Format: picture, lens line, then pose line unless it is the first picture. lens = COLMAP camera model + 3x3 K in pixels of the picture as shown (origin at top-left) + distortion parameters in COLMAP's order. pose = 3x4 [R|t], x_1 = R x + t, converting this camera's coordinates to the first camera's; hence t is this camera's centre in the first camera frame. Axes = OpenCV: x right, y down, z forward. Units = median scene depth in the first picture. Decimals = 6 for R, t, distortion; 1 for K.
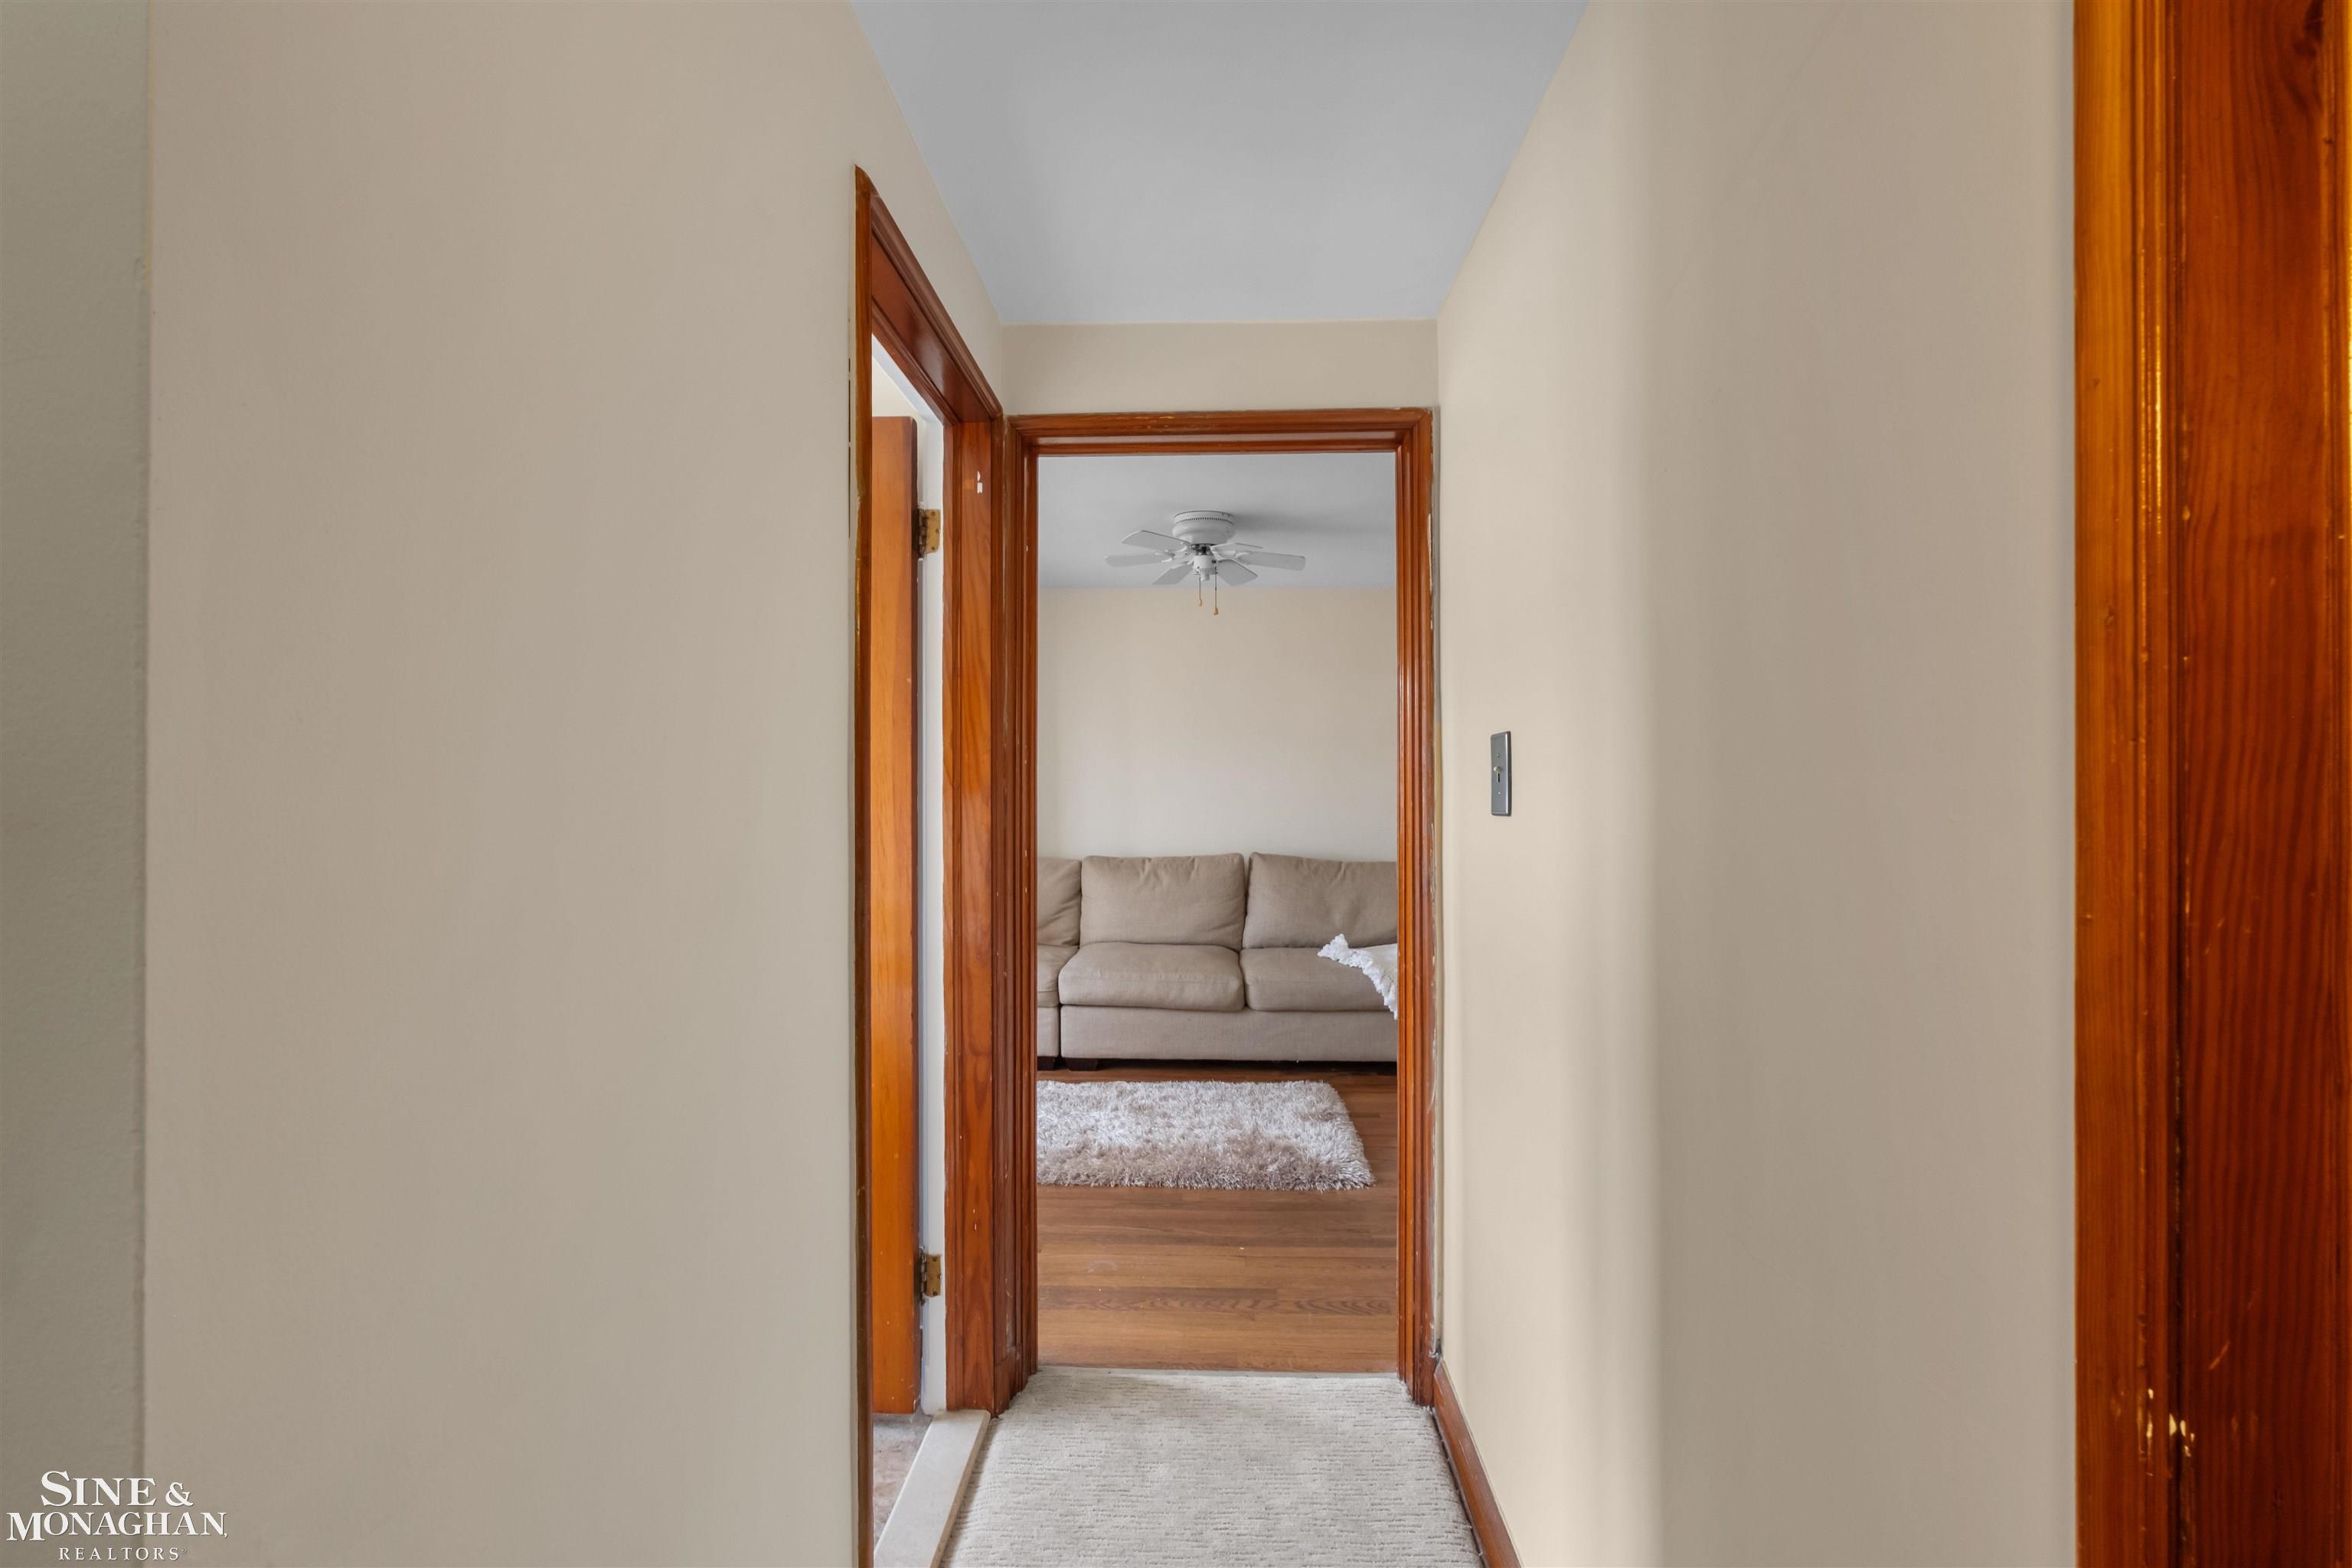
lens RADIAL K [[1020.0, 0, 1177.5], [0, 1020.0, 773.2], [0, 0, 1]] dist [-0.000607, 0.000709]
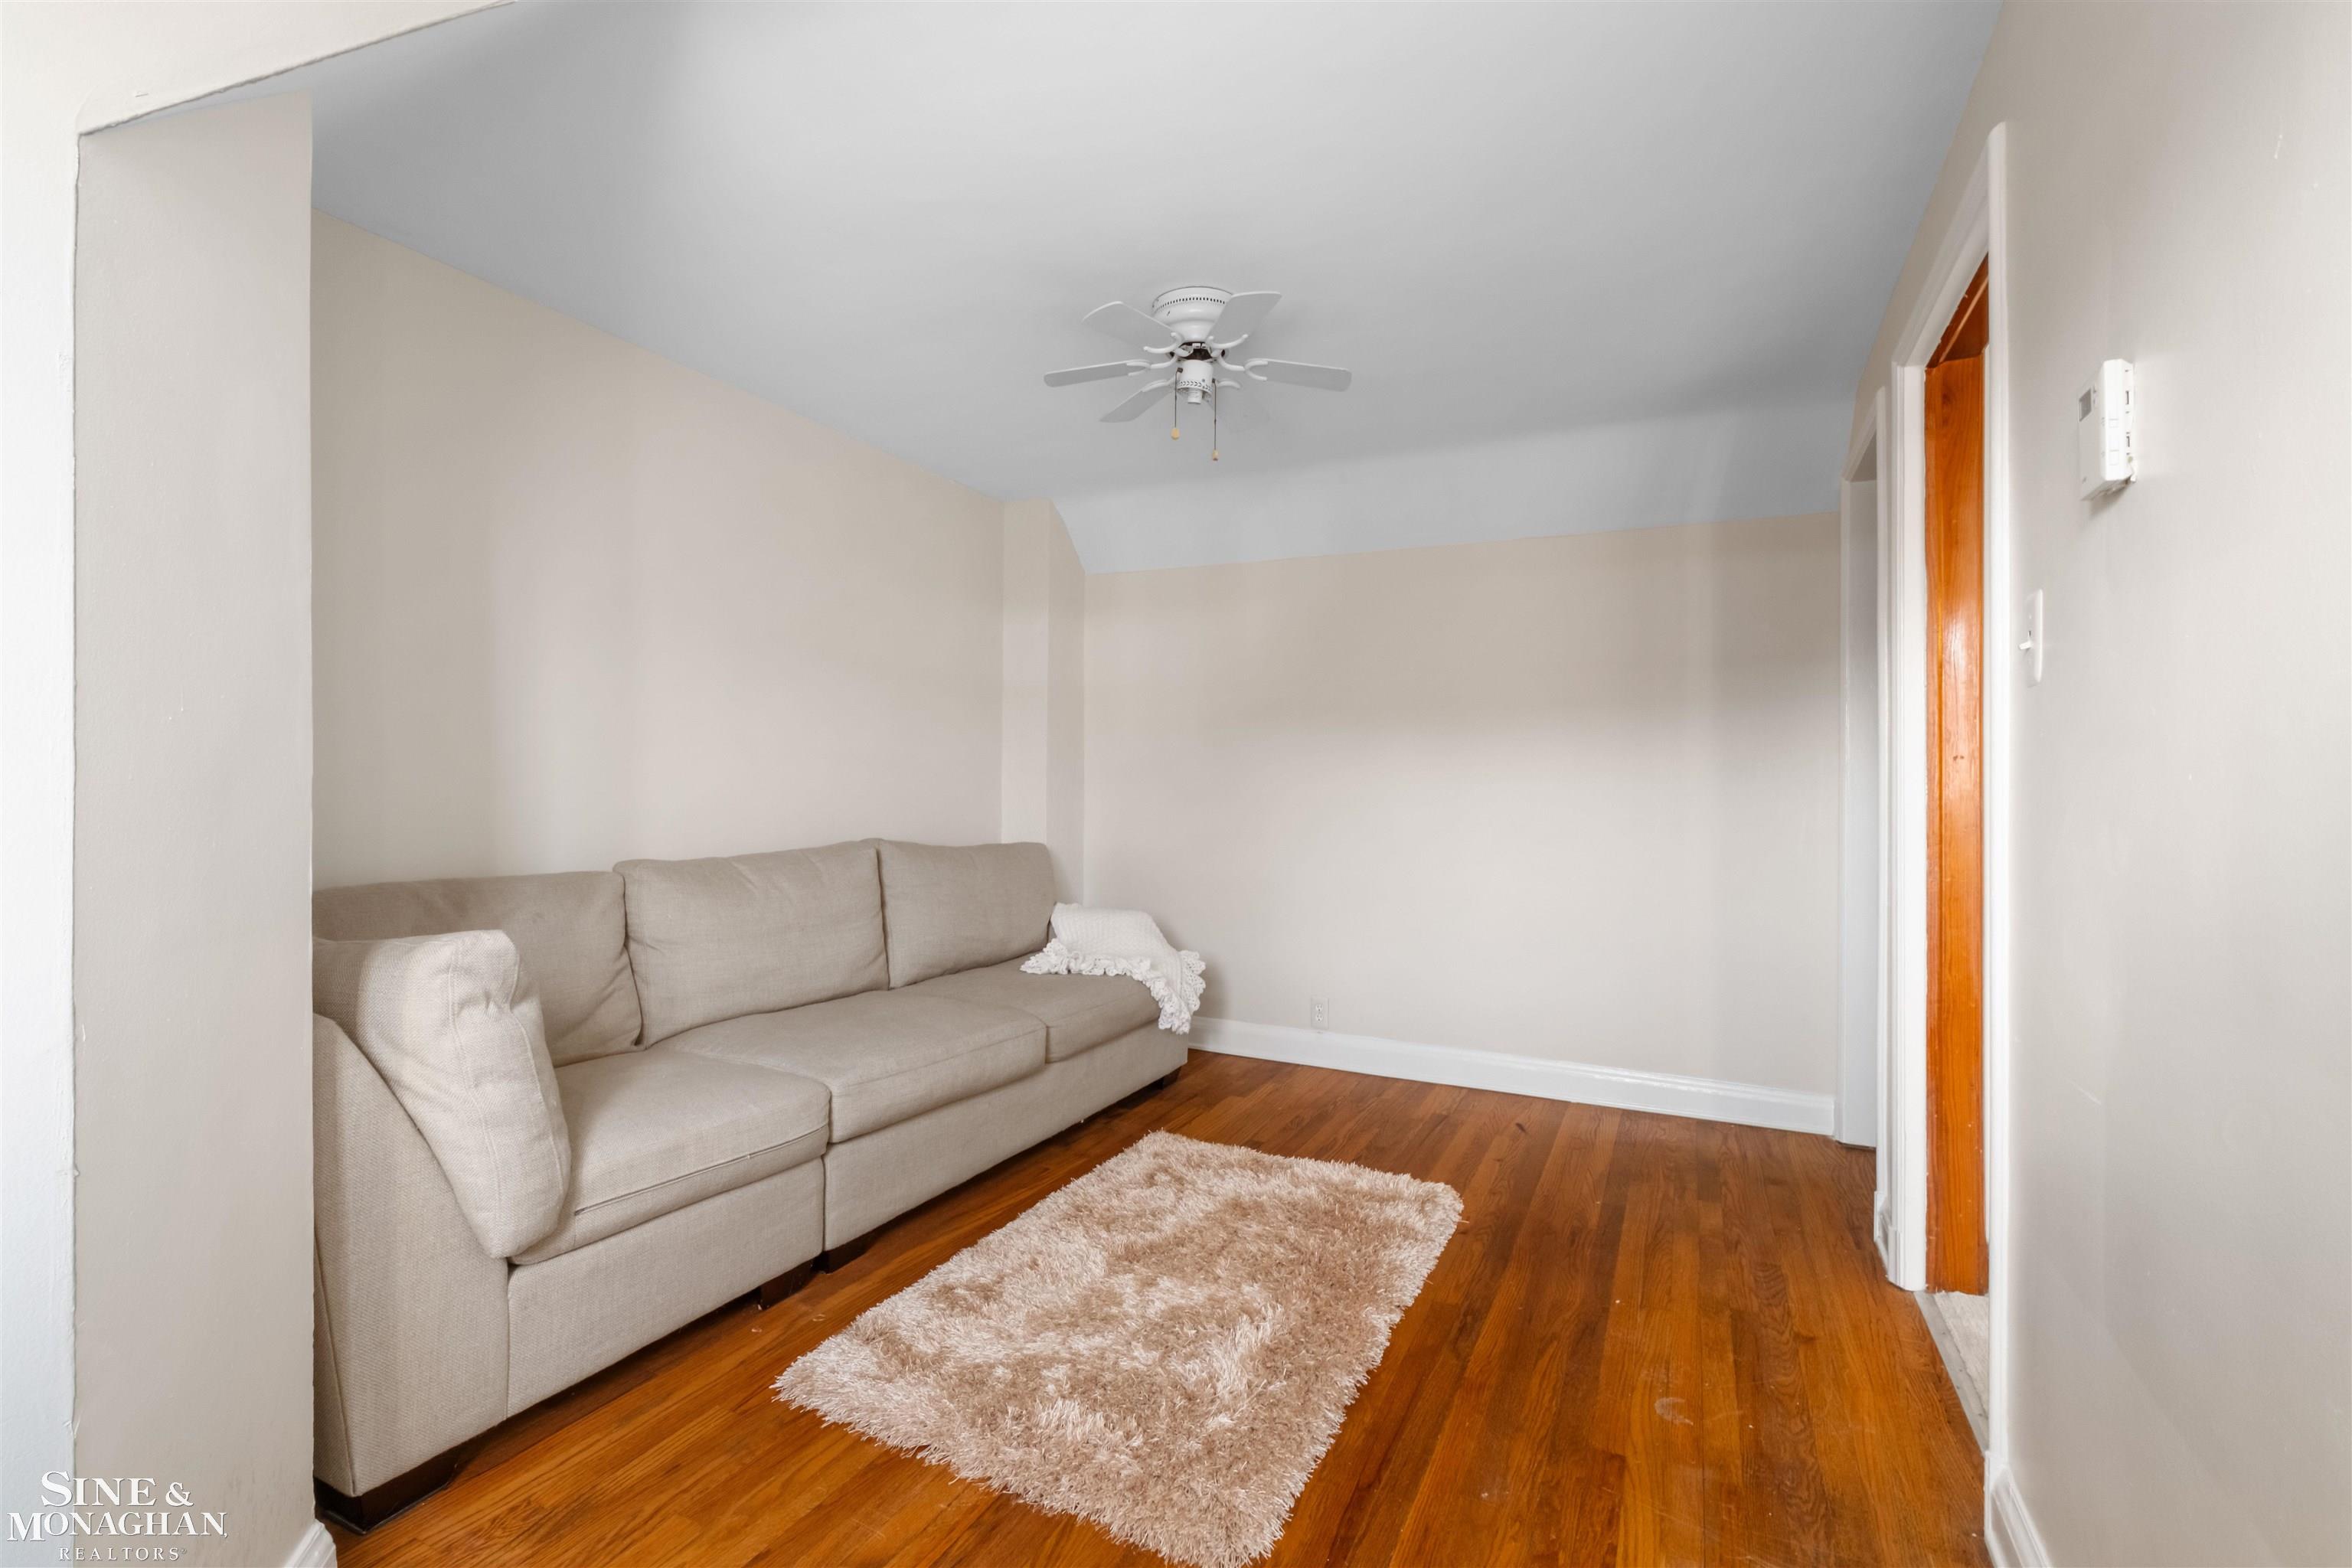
lens RADIAL K [[1076.7, 0, 1184.0], [0, 1076.7, 788.1], [0, 0, 1]] dist [0.000660, 0.000140]
pose [[0.403993, 0.001030, 0.914762, -0.471714], [0.002543, 0.999994, -0.002249, 0.050284], [-0.914759, 0.003234, 0.403988, 0.572645]]
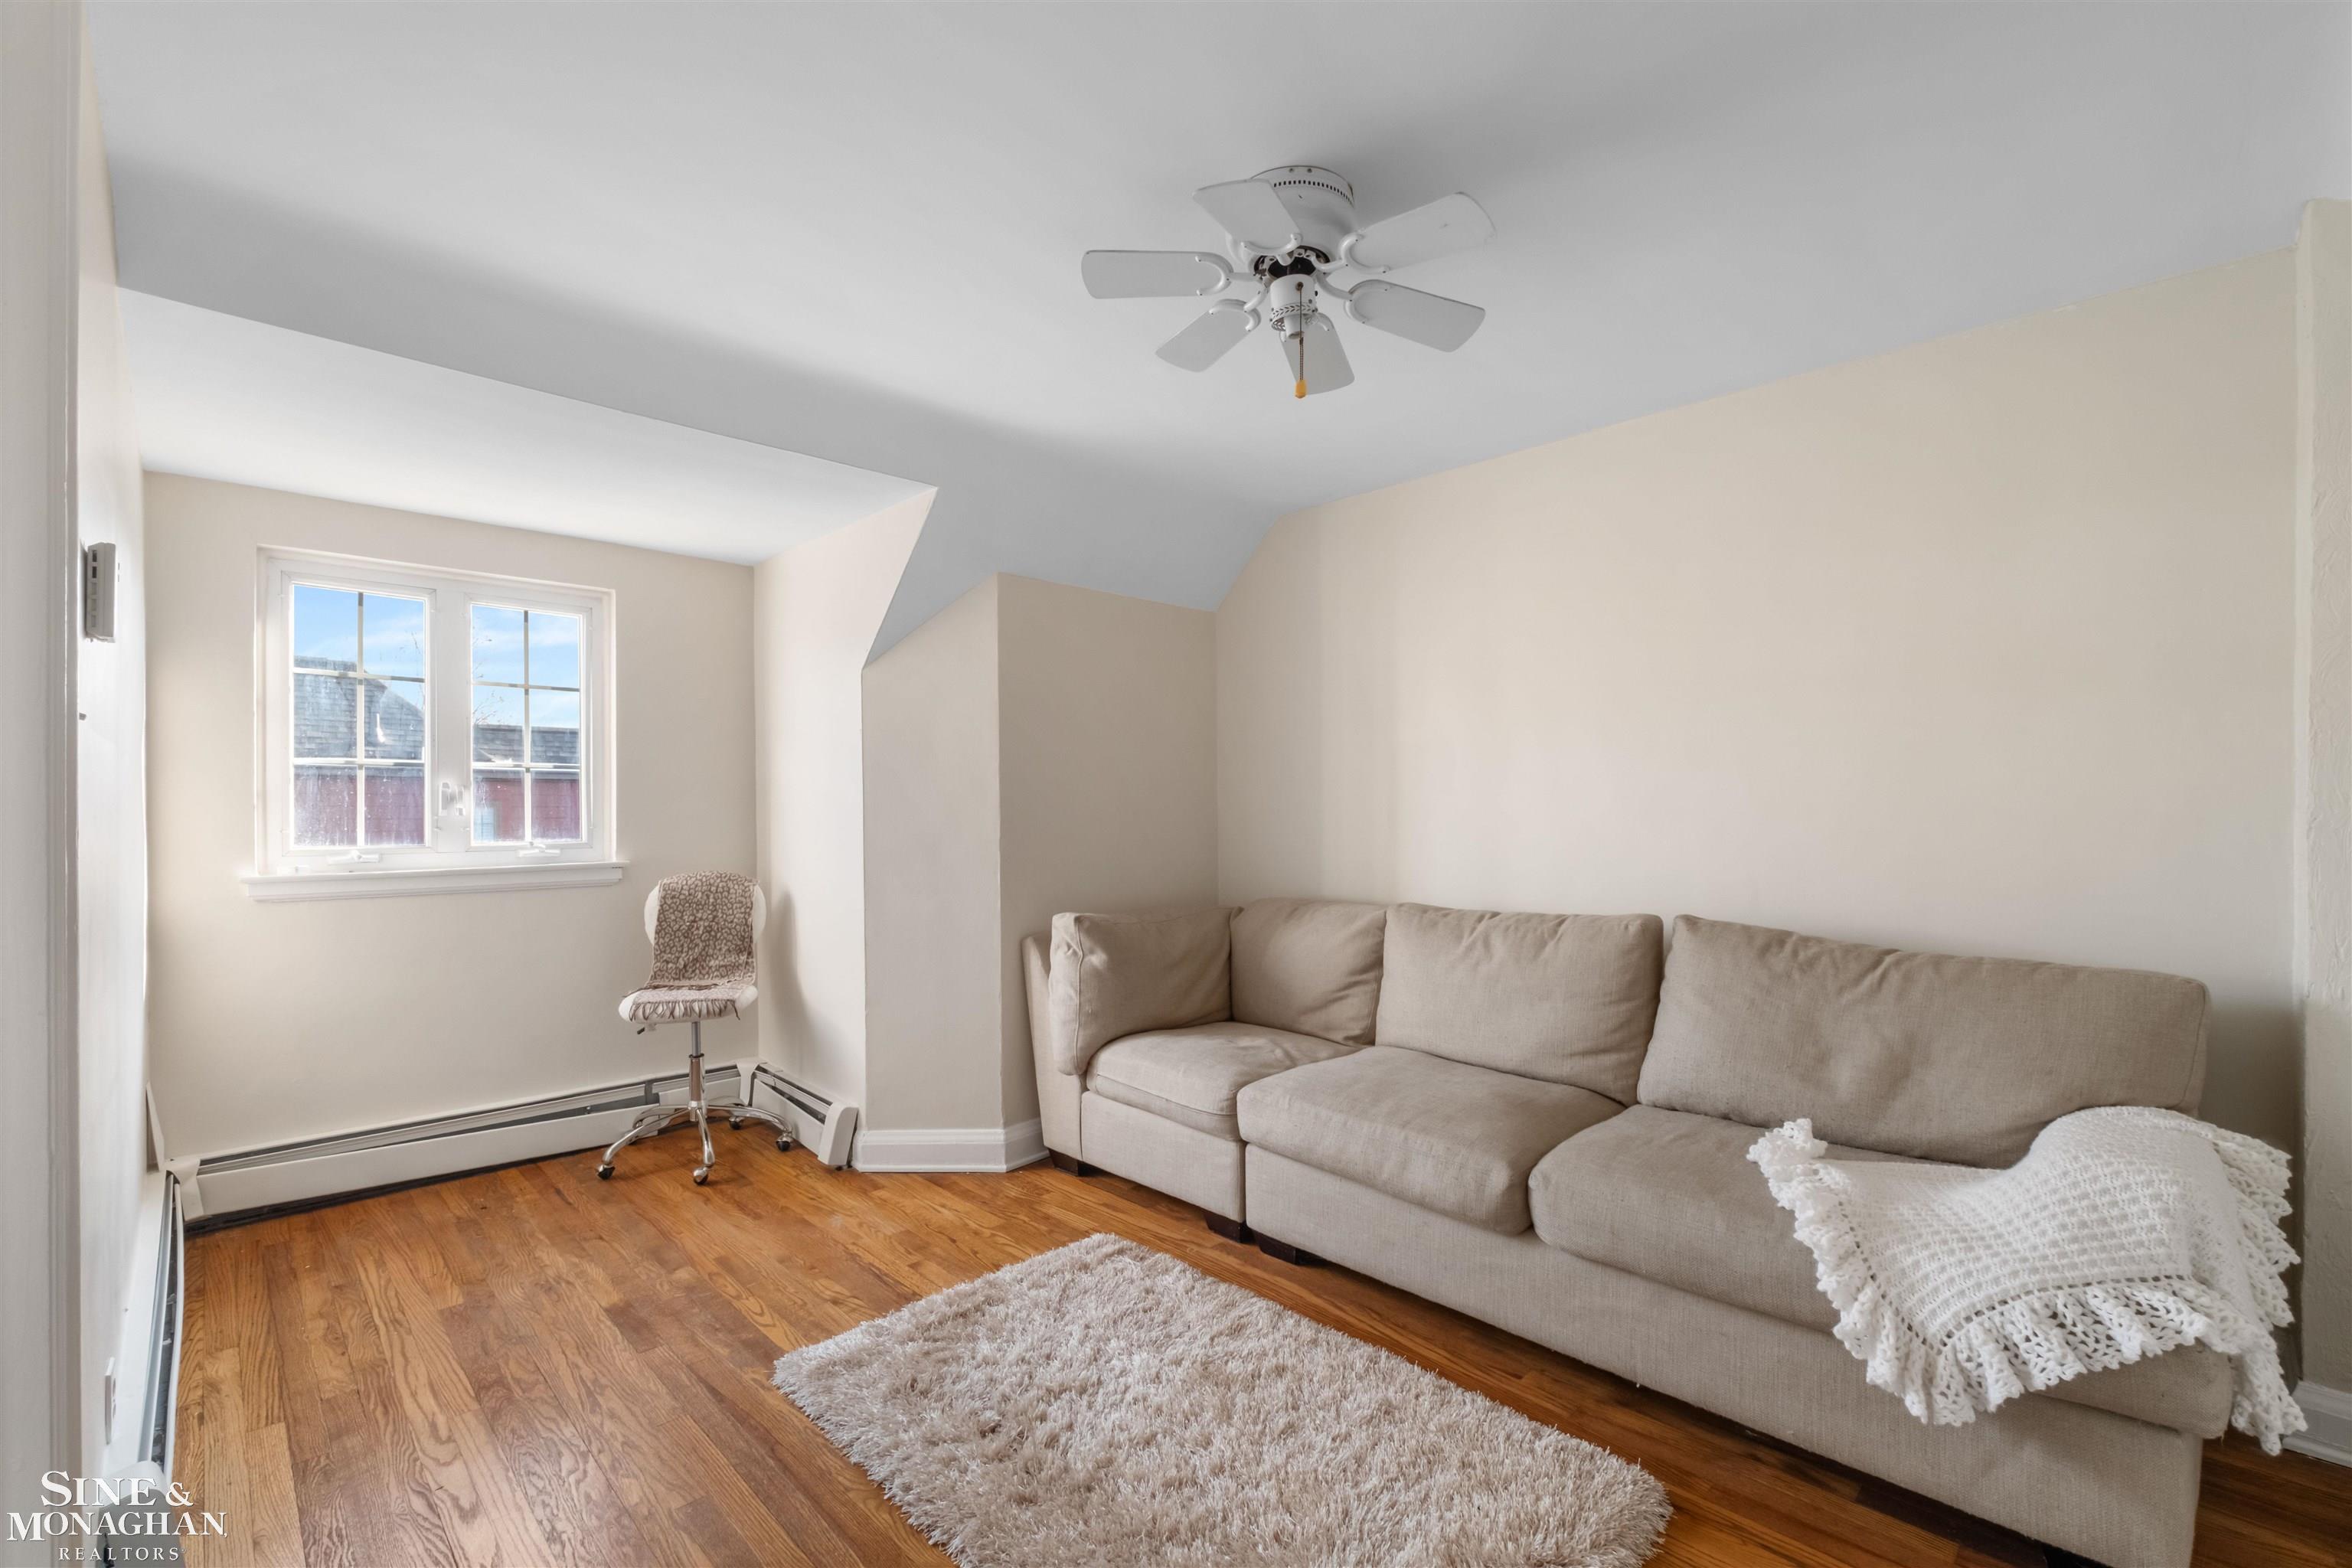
lens RADIAL K [[1017.3, 0, 1180.2], [0, 1017.3, 821.7], [0, 0, 1]] dist [0.000224, 0.000199]
pose [[0.720597, 0.005852, -0.693329, 0.251958], [-0.000715, 0.999970, 0.007697, 0.029368], [0.693353, -0.005051, 0.720580, 0.487258]]
